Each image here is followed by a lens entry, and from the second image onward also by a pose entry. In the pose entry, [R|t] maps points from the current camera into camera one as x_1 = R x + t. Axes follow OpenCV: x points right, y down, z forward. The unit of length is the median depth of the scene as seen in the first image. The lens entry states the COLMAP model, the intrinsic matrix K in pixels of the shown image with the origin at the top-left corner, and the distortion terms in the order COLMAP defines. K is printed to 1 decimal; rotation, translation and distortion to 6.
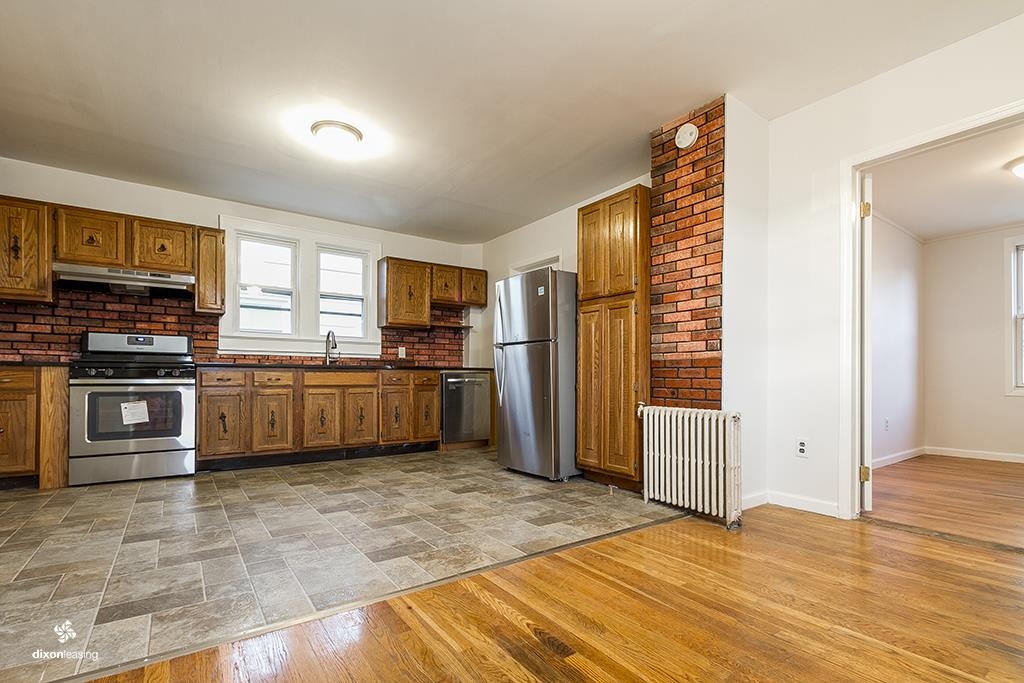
lens RADIAL K [[479.0, 0, 525.6], [0, 479.0, 377.4], [0, 0, 1]] dist [0.001800, -0.000067]
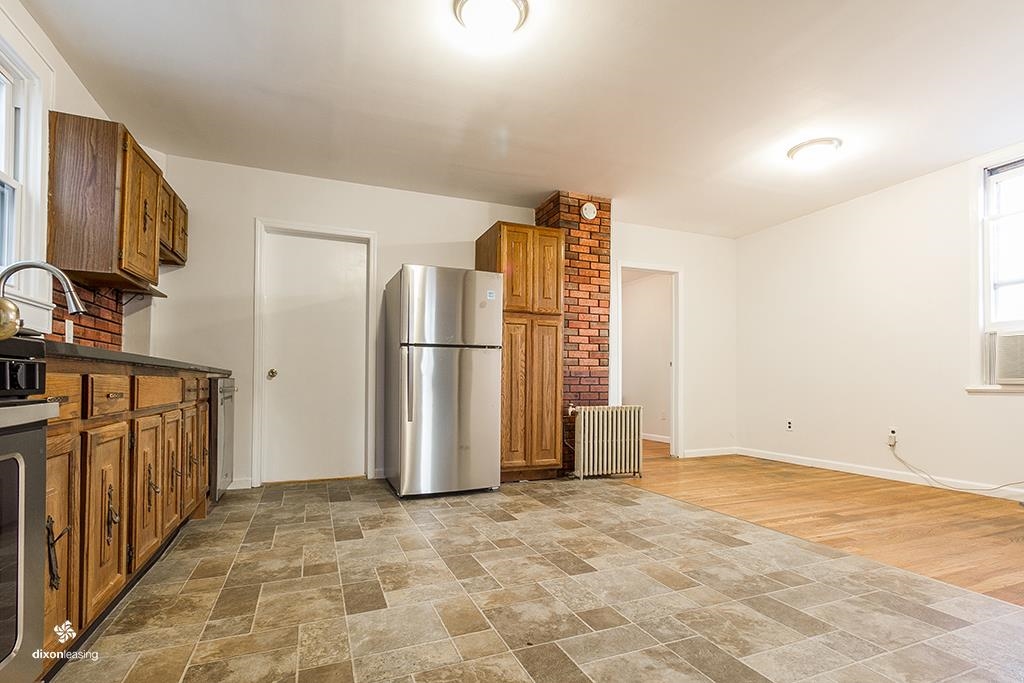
lens RADIAL K [[490.1, 0, 516.8], [0, 490.1, 381.8], [0, 0, 1]] dist [0.001938, 0.000509]
pose [[0.236483, -0.000309, 0.971636, -0.854322], [0.000943, 1.000000, 0.000089, -0.005956], [-0.971635, 0.000895, 0.236483, 0.673770]]
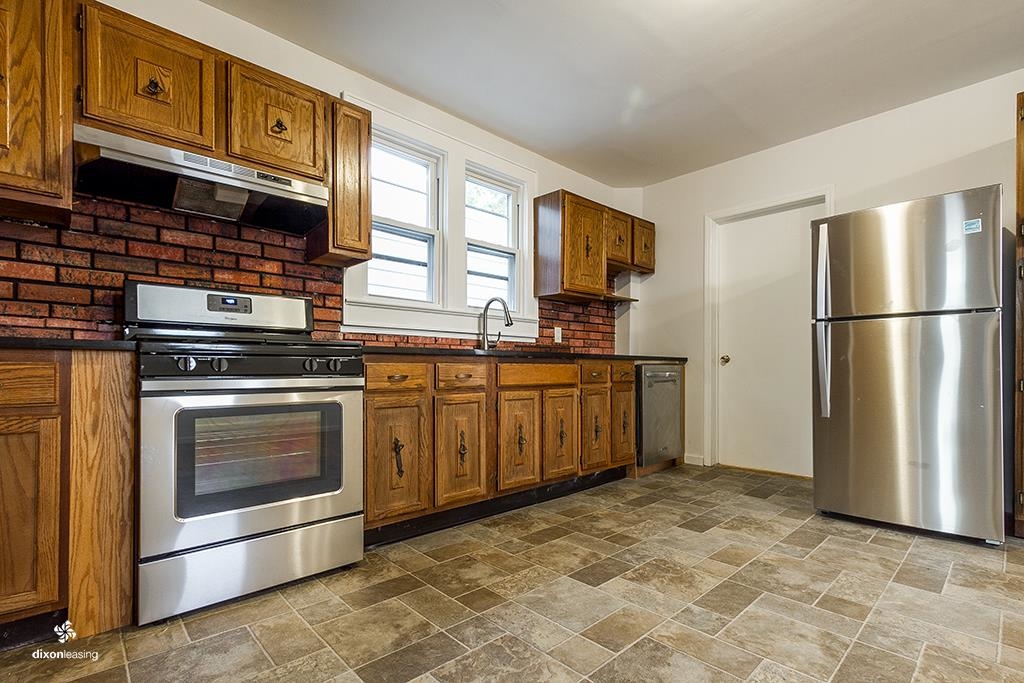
lens RADIAL K [[479.9, 0, 514.7], [0, 479.9, 368.6], [0, 0, 1]] dist [0.001897, 0.000304]
pose [[0.992636, -0.002575, 0.121110, -0.573880], [0.002505, 0.999997, 0.000727, -0.005677], [-0.121112, -0.000418, 0.992639, 0.454347]]
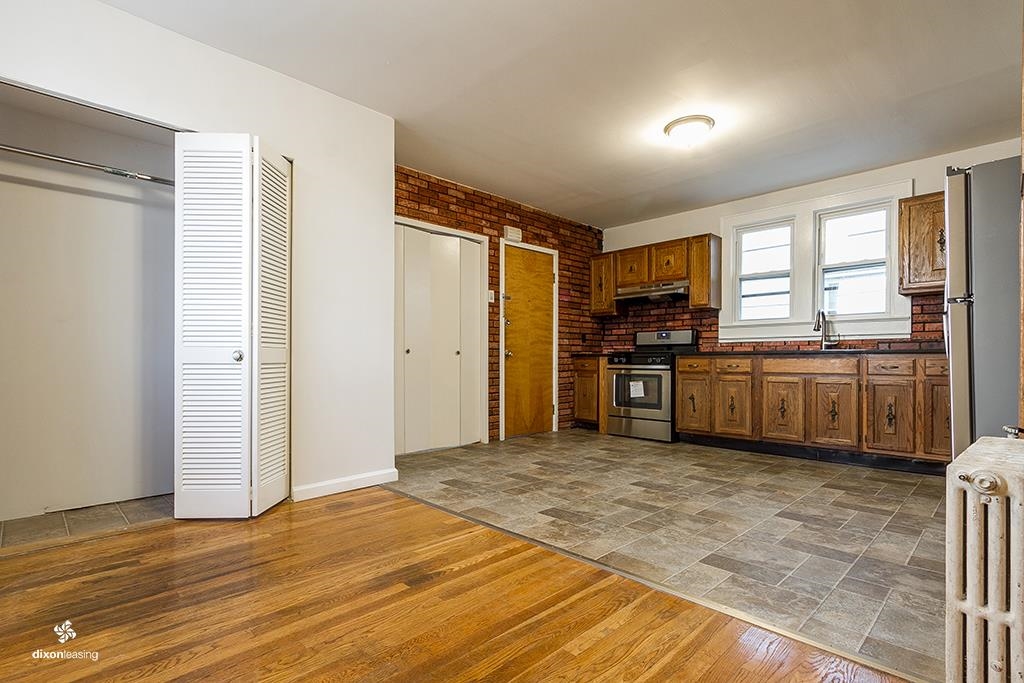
lens RADIAL K [[501.7, 0, 498.0], [0, 501.7, 361.1], [0, 0, 1]] dist [0.005452, 0.000518]
pose [[0.124818, -0.000057, -0.992180, 0.524539], [0.000835, 1.000000, 0.000047, -0.007538], [0.992179, -0.000835, 0.124818, 0.386147]]
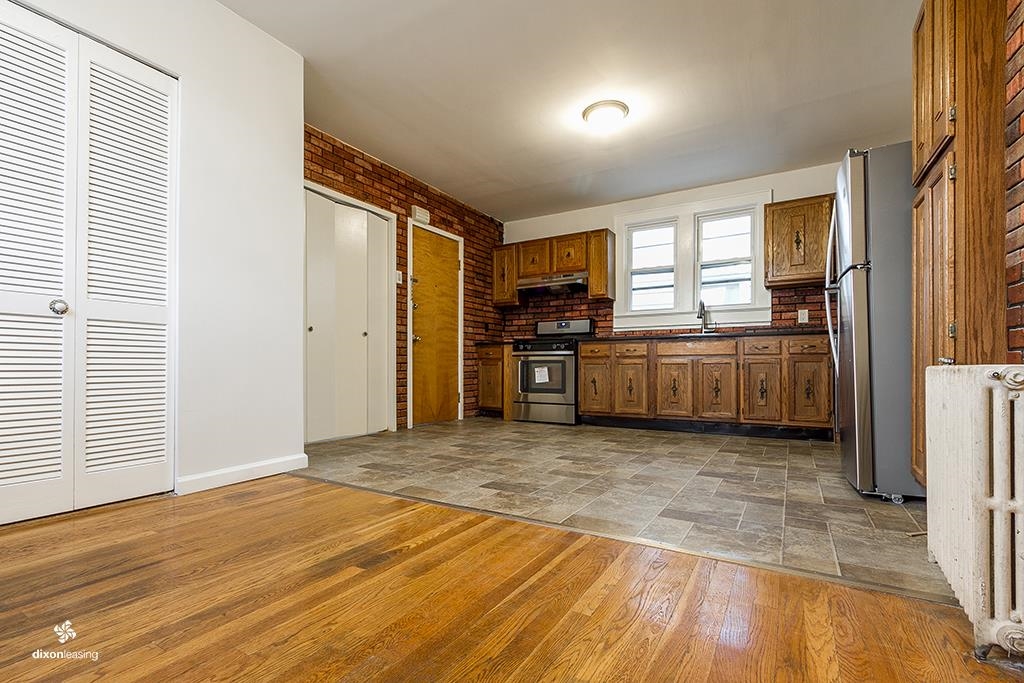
lens RADIAL K [[482.6, 0, 500.4], [0, 482.6, 365.4], [0, 0, 1]] dist [0.001990, 0.000703]
pose [[0.374225, -0.007361, -0.927309, 0.432511], [0.002354, 0.999973, -0.006988, 0.050144], [0.927335, 0.000432, 0.374232, 0.318959]]
